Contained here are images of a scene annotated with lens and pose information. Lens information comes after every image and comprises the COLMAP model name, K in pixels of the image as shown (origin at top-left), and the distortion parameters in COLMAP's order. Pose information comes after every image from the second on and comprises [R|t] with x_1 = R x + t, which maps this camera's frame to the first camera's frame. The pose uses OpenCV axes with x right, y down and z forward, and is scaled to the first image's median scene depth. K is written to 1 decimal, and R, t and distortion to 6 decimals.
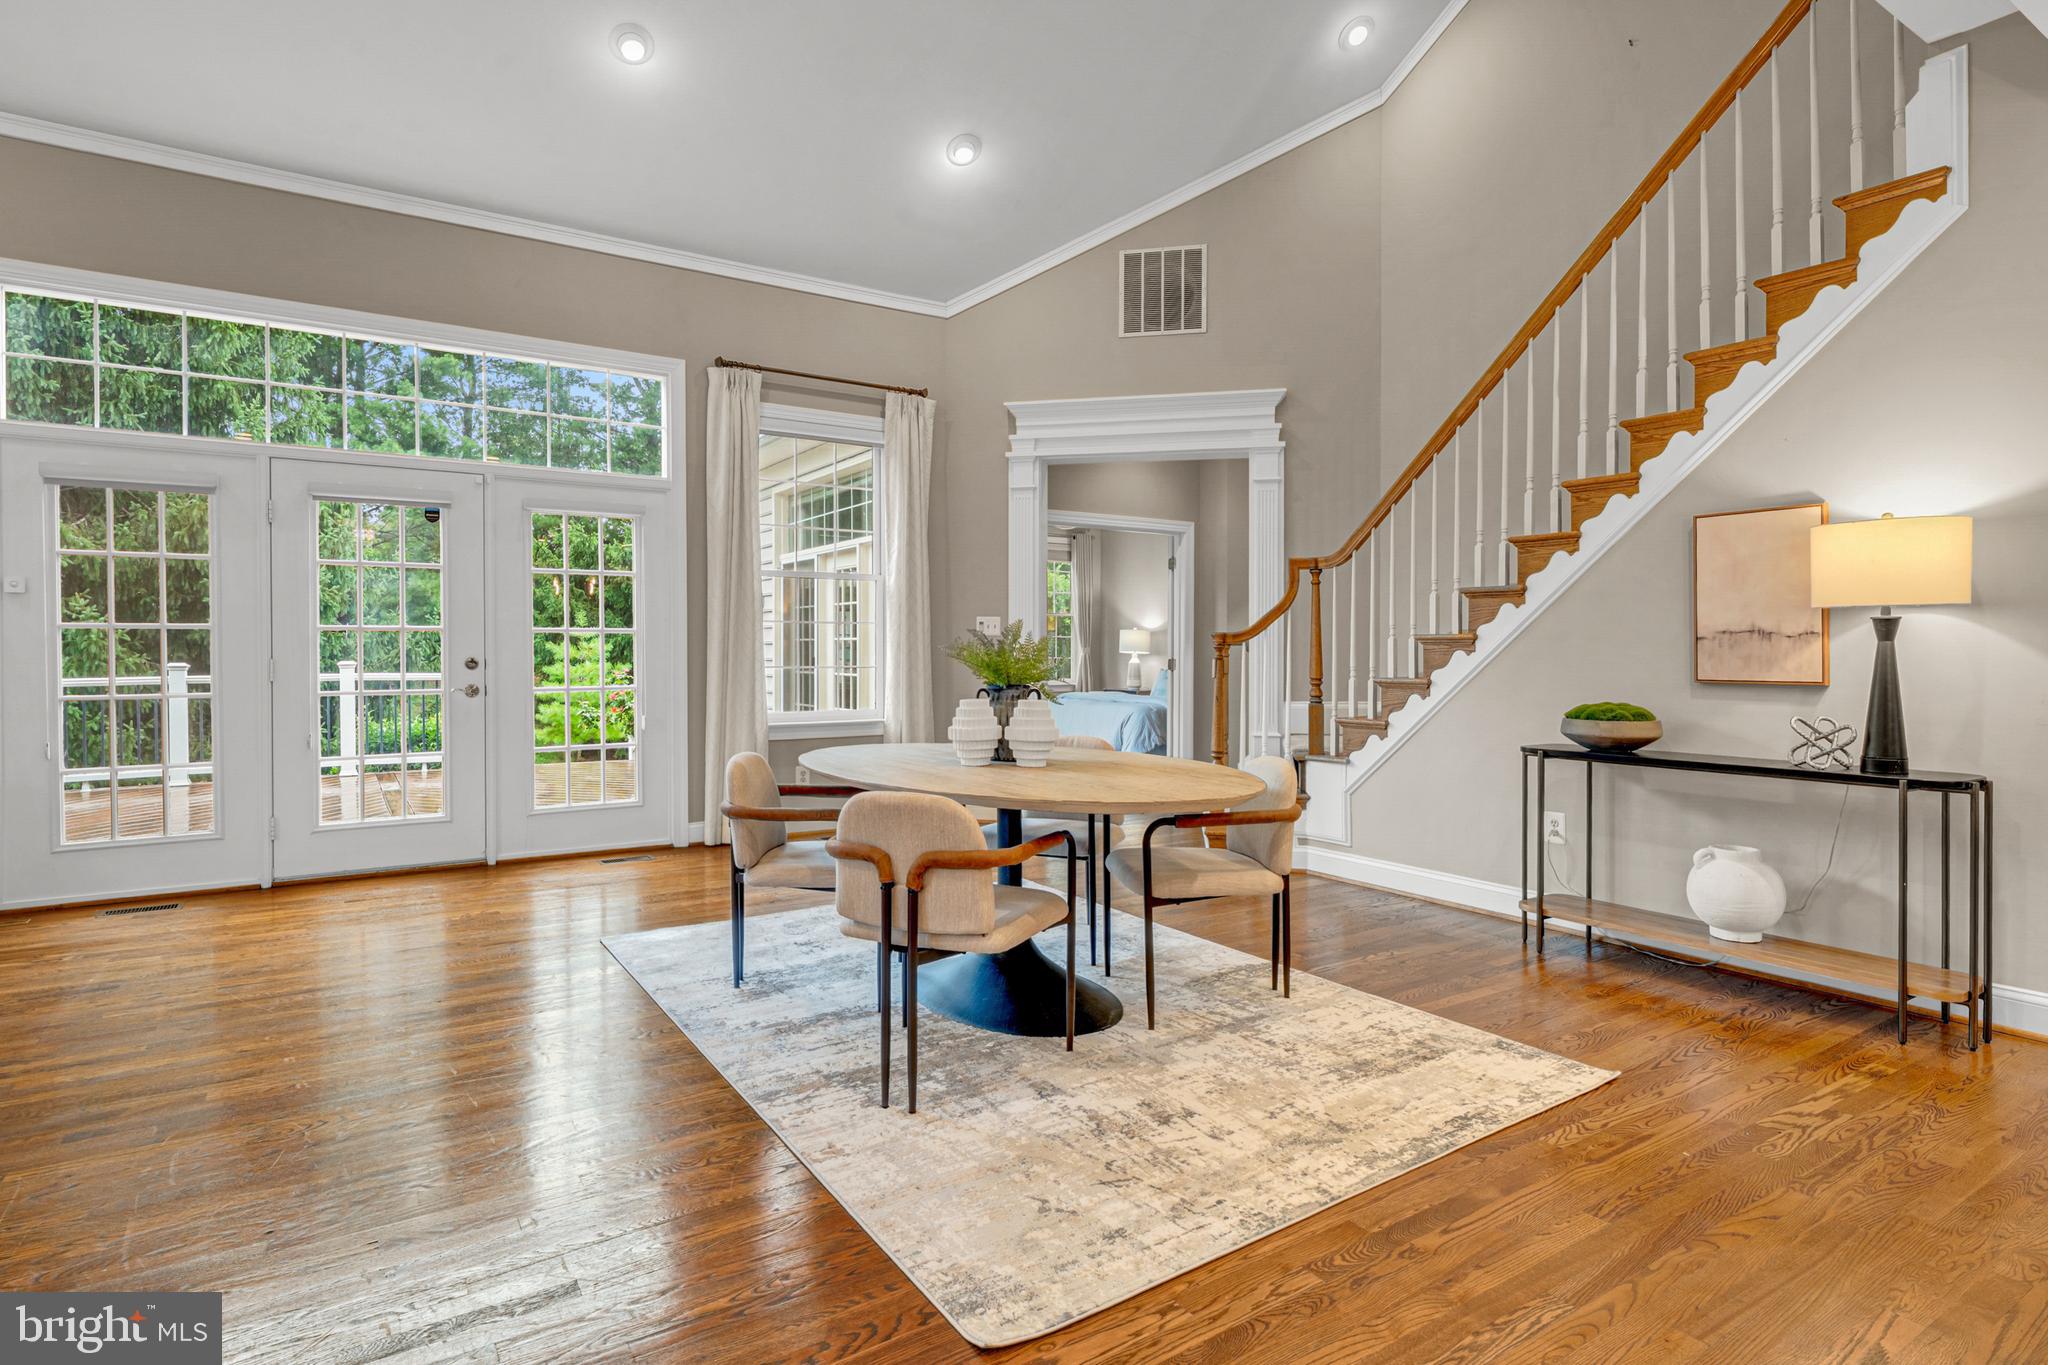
lens RADIAL K [[1054.7, 0, 1012.7], [0, 1054.7, 658.4], [0, 0, 1]] dist [0.003627, -0.000056]
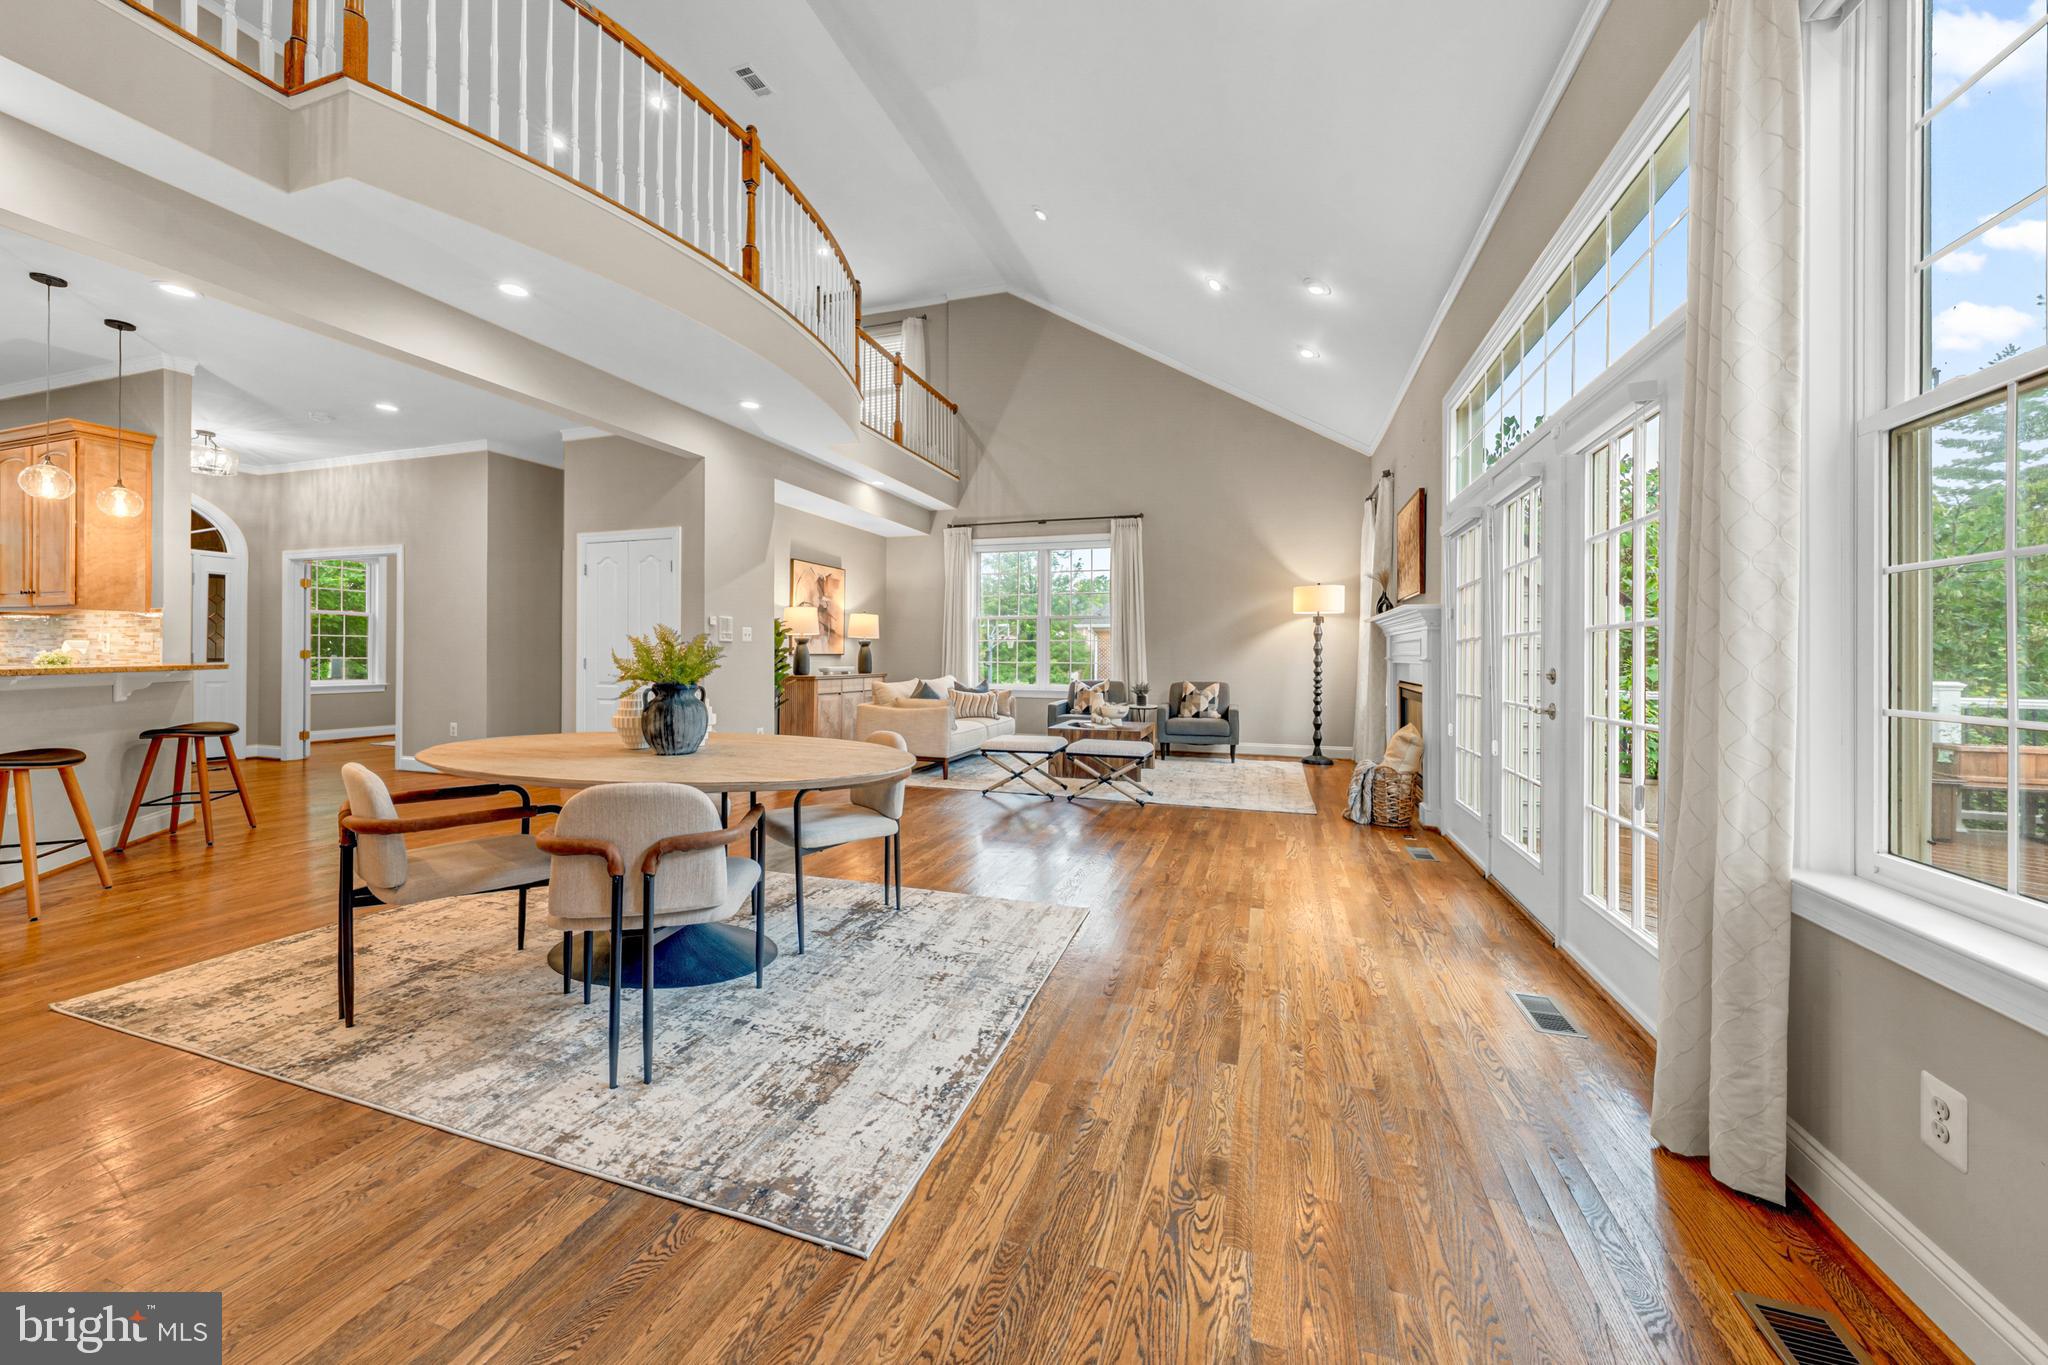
lens RADIAL K [[738.3, 0, 1023.5], [0, 738.3, 652.9], [0, 0, 1]] dist [-0.002243, -0.000190]
pose [[-0.776974, -0.008991, -0.629469, 0.129352], [-0.012371, 0.999923, 0.000988, -0.007794], [0.629411, 0.008555, -0.777025, 1.197739]]
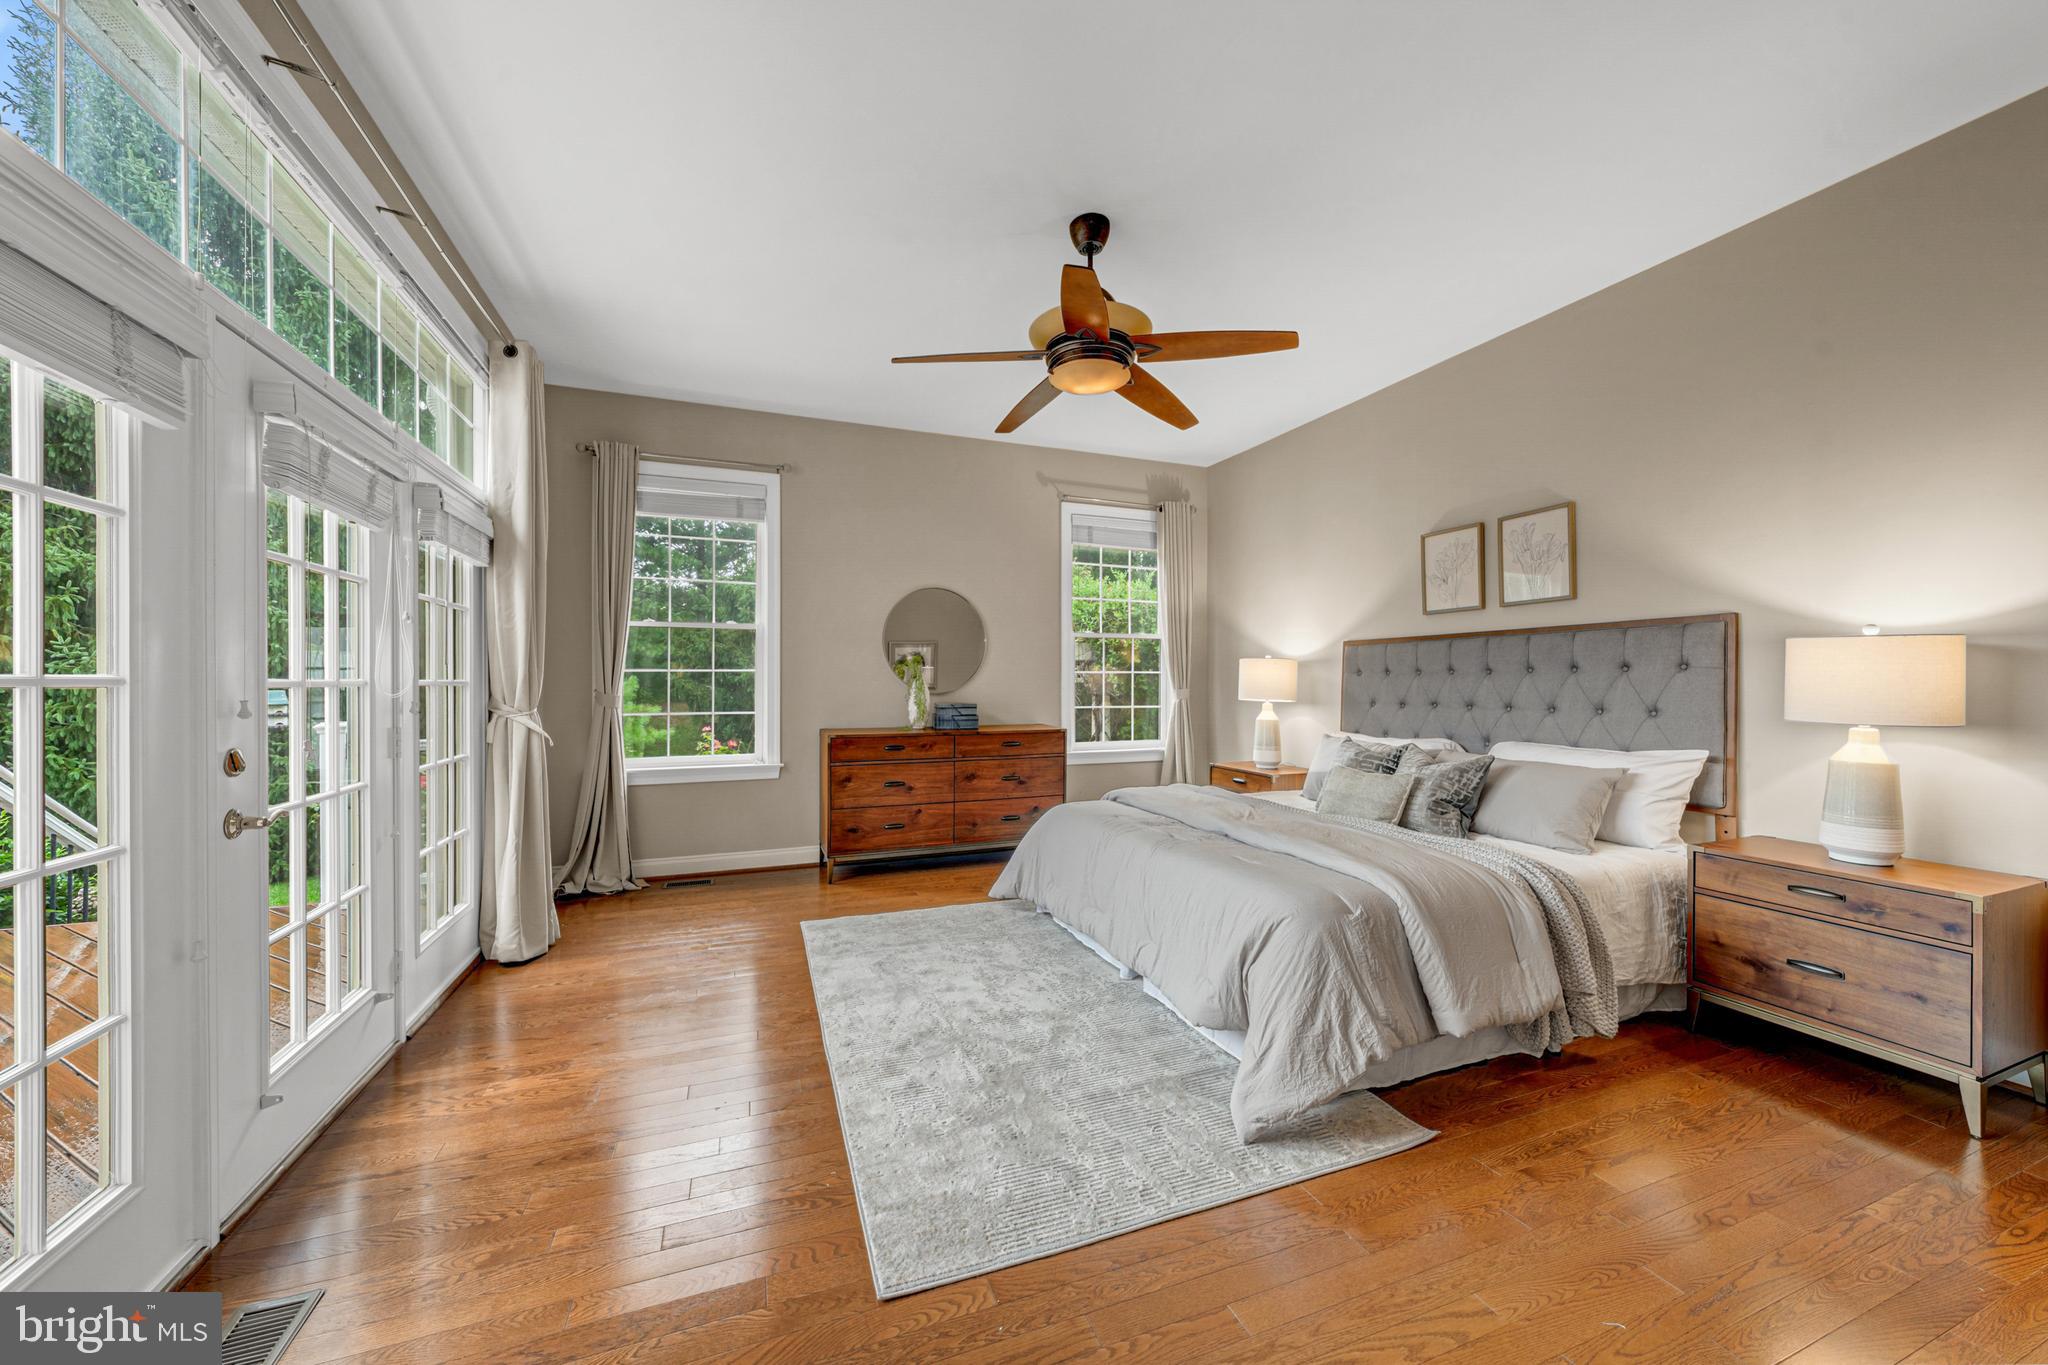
lens RADIAL K [[721.0, 0, 1017.4], [0, 721.0, 684.0], [0, 0, 1]] dist [-0.000255, 0.000033]
pose [[0.979722, -0.001494, -0.200355, 0.154659], [0.000618, 0.999990, -0.004439, -0.030485], [0.200360, 0.004225, 0.979713, 1.481867]]
